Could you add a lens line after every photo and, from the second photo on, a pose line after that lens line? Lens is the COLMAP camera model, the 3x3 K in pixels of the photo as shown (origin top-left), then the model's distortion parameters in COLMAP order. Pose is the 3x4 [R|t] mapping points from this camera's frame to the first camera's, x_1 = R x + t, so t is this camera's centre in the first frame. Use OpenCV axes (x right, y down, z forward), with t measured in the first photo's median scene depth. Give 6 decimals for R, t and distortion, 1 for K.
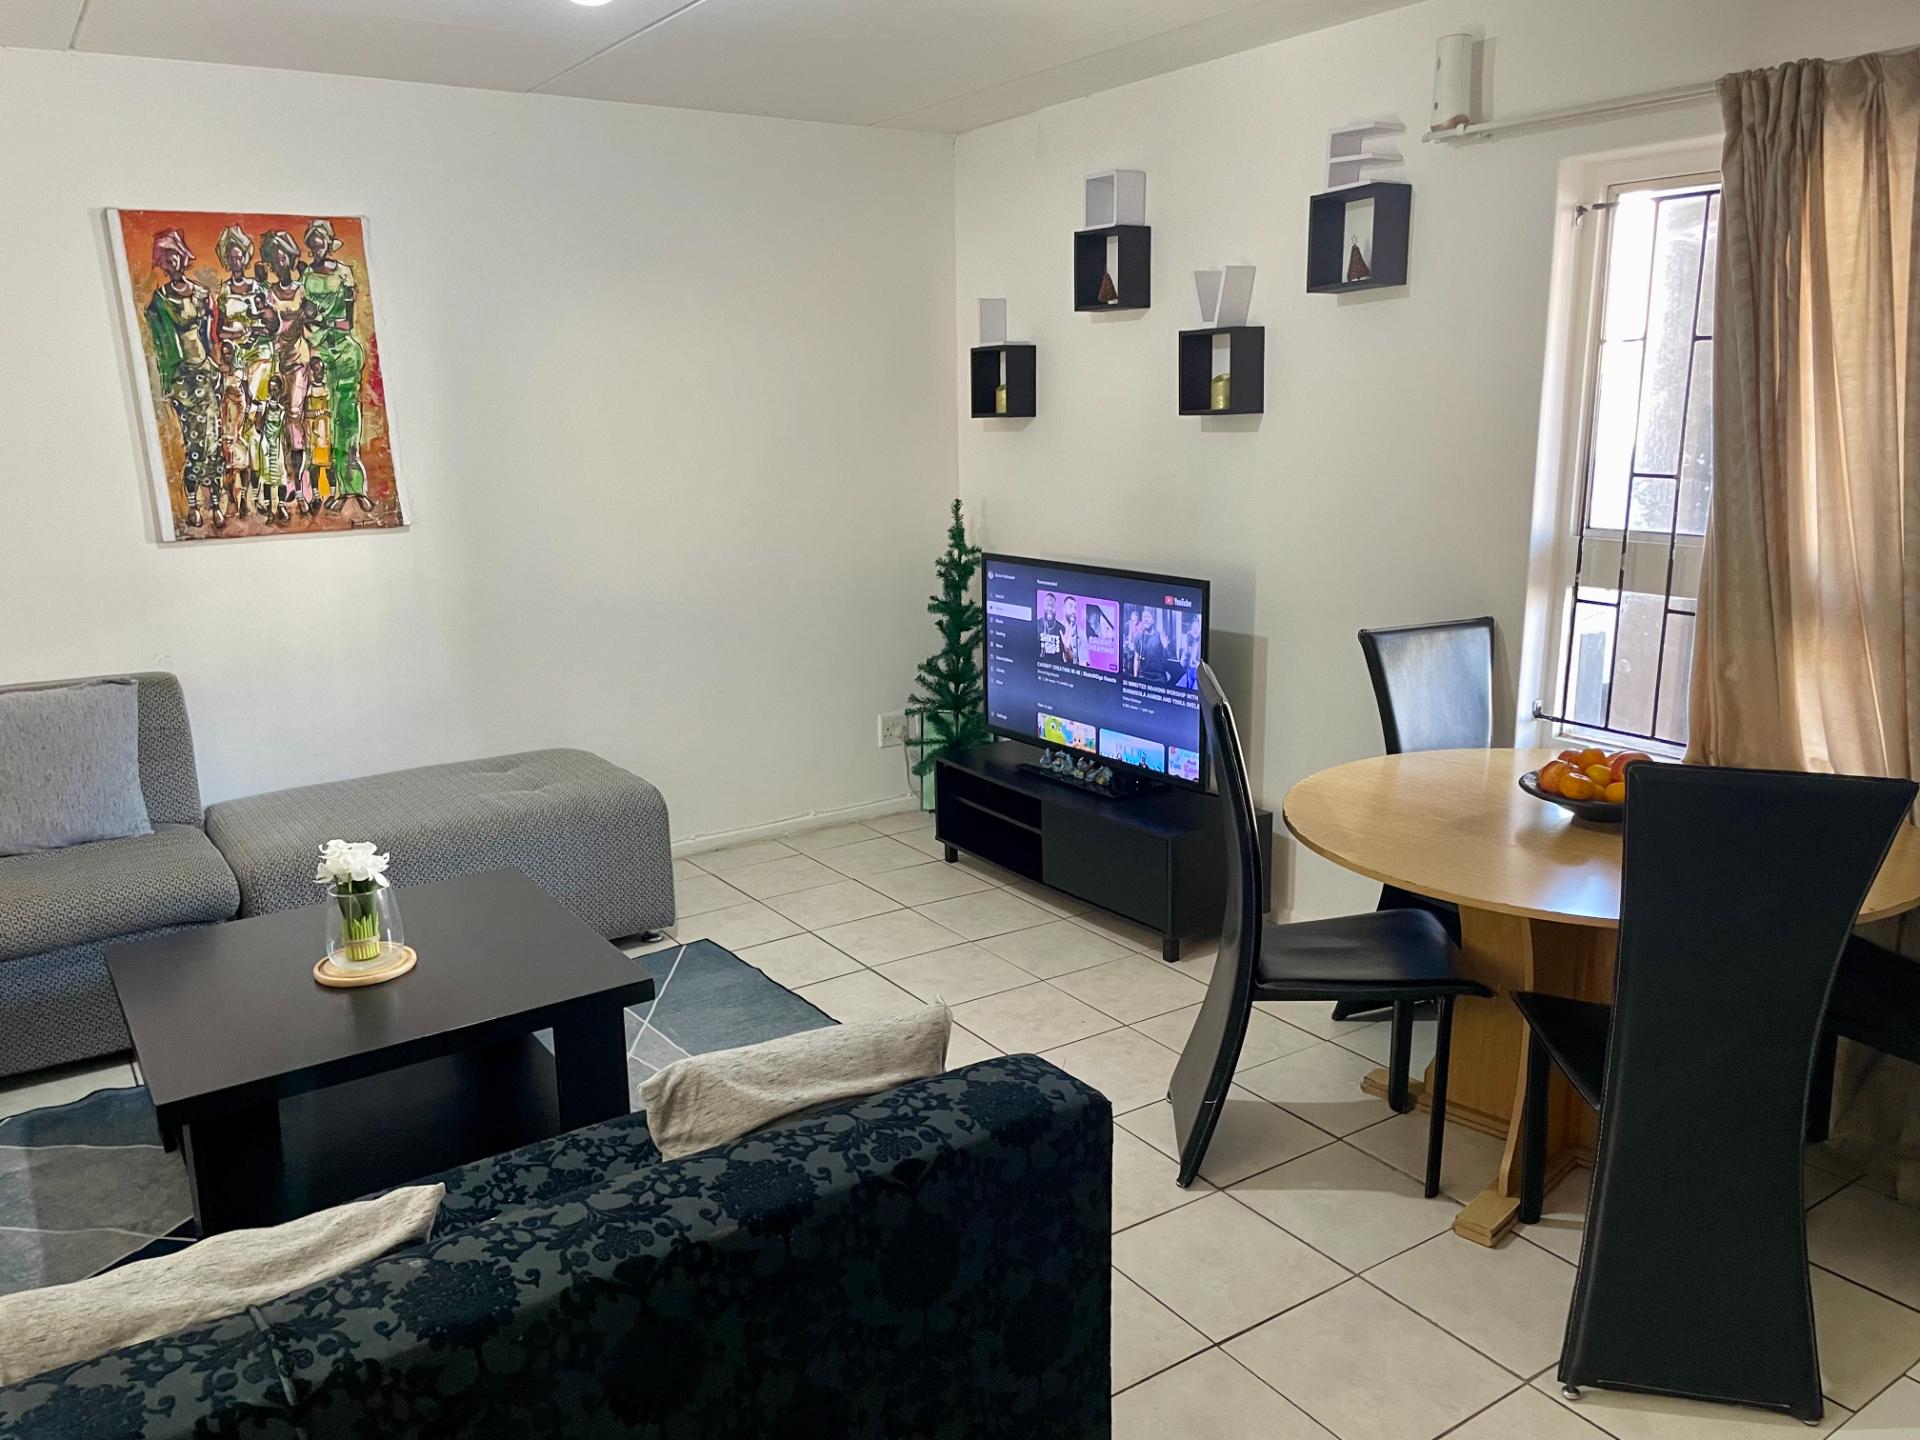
lens RADIAL K [[1452.2, 0, 980.6], [0, 1452.2, 724.9], [0, 0, 1]] dist [0.068076, -0.077040]
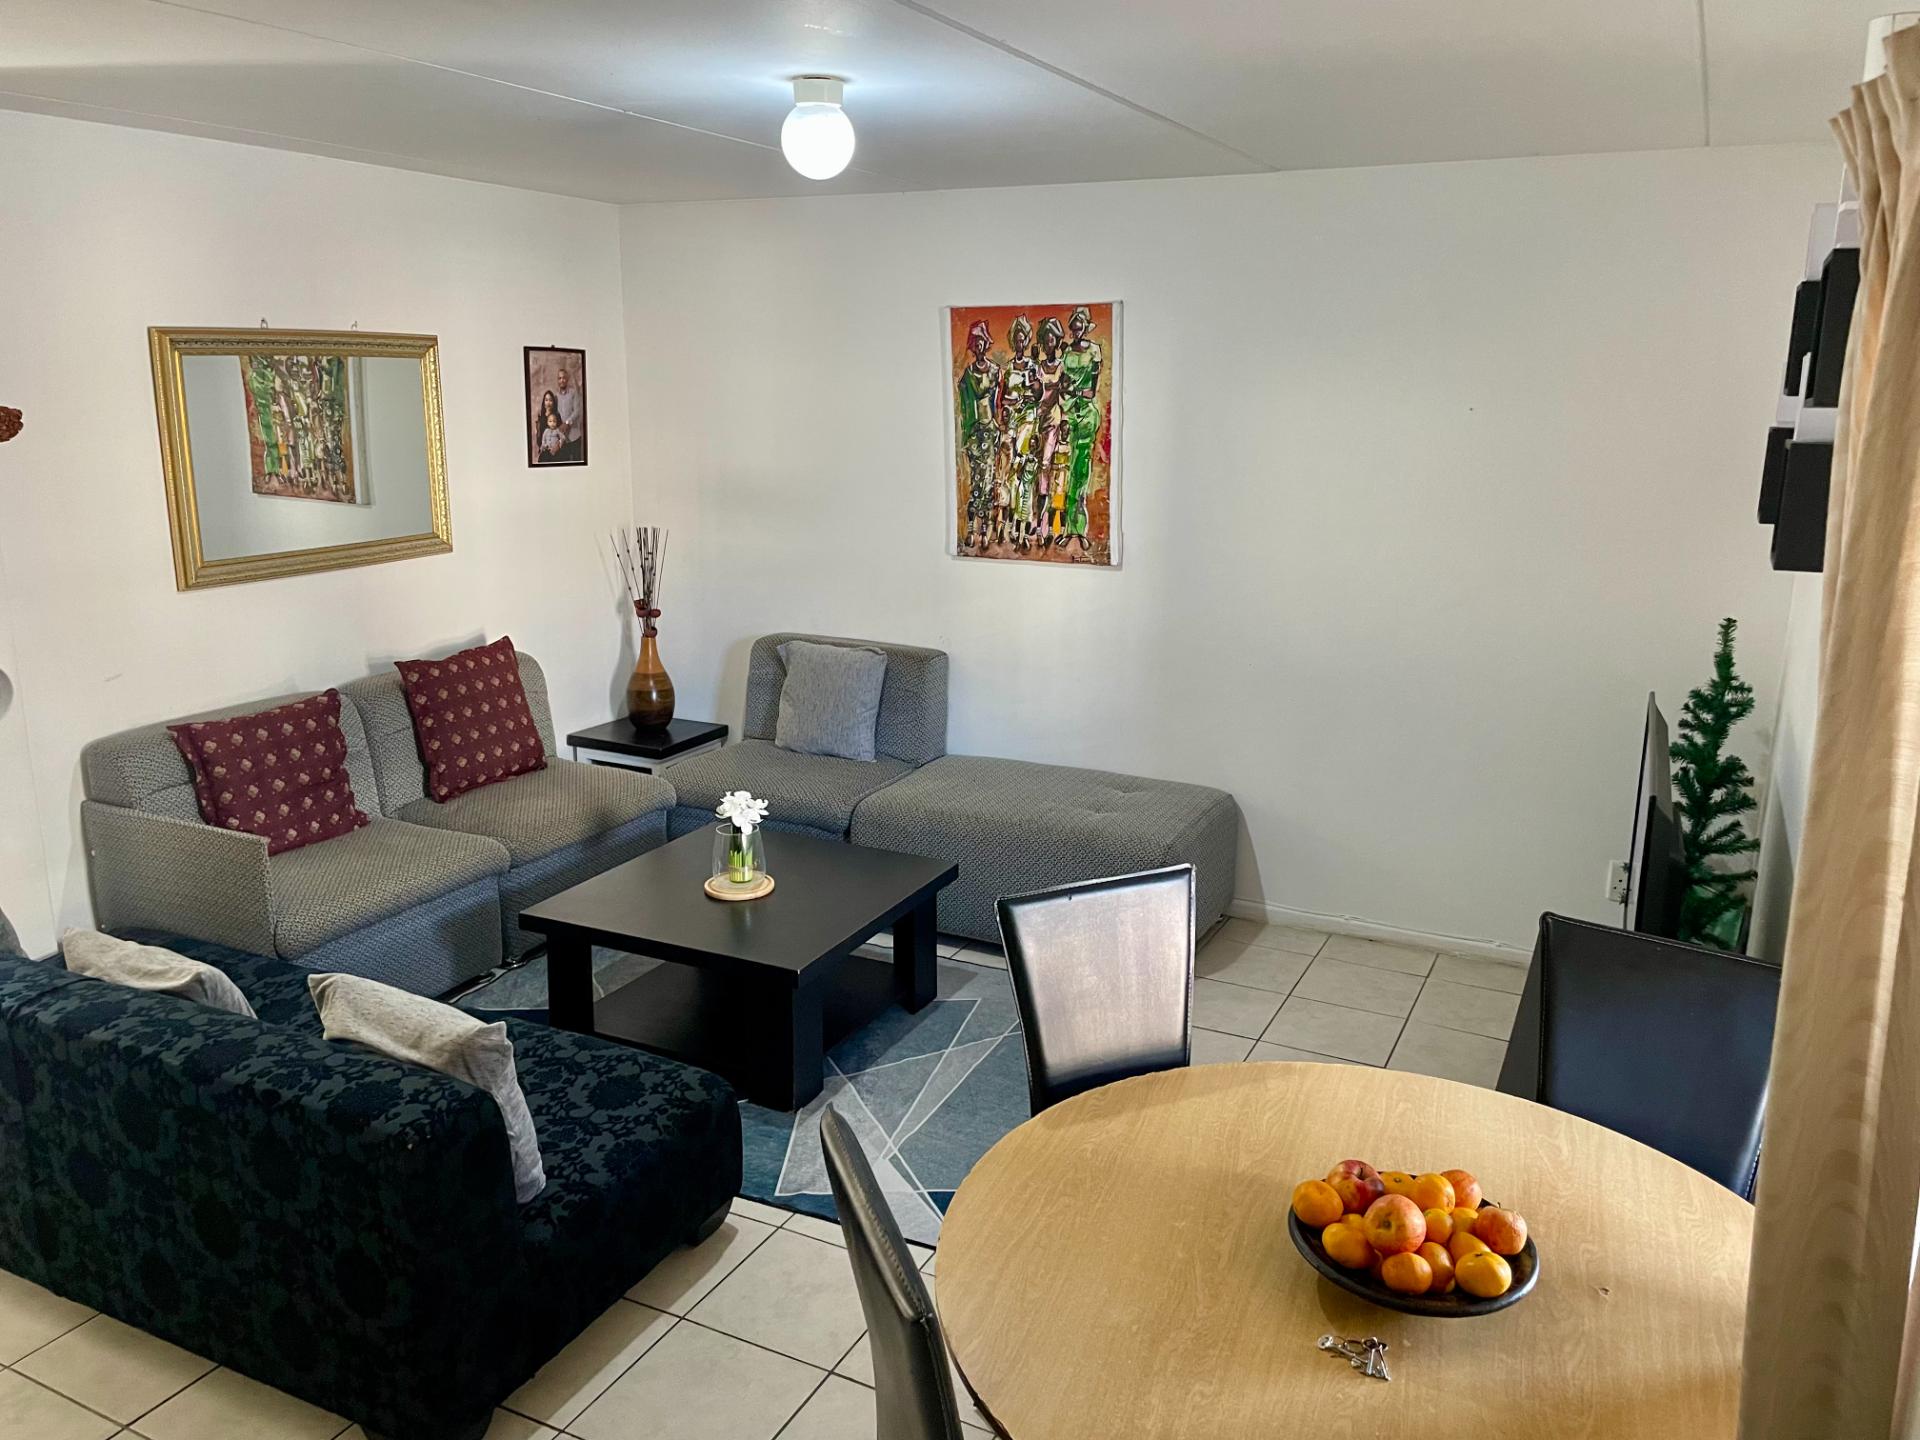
lens RADIAL K [[1452.2, 0, 970.1], [0, 1452.2, 735.3], [0, 0, 1]] dist [0.068076, -0.077040]
pose [[0.484146, 0.235362, -0.842738, 0.591954], [-0.212217, 0.965971, 0.147862, -0.162738], [0.848862, 0.107257, 0.517620, 0.344936]]
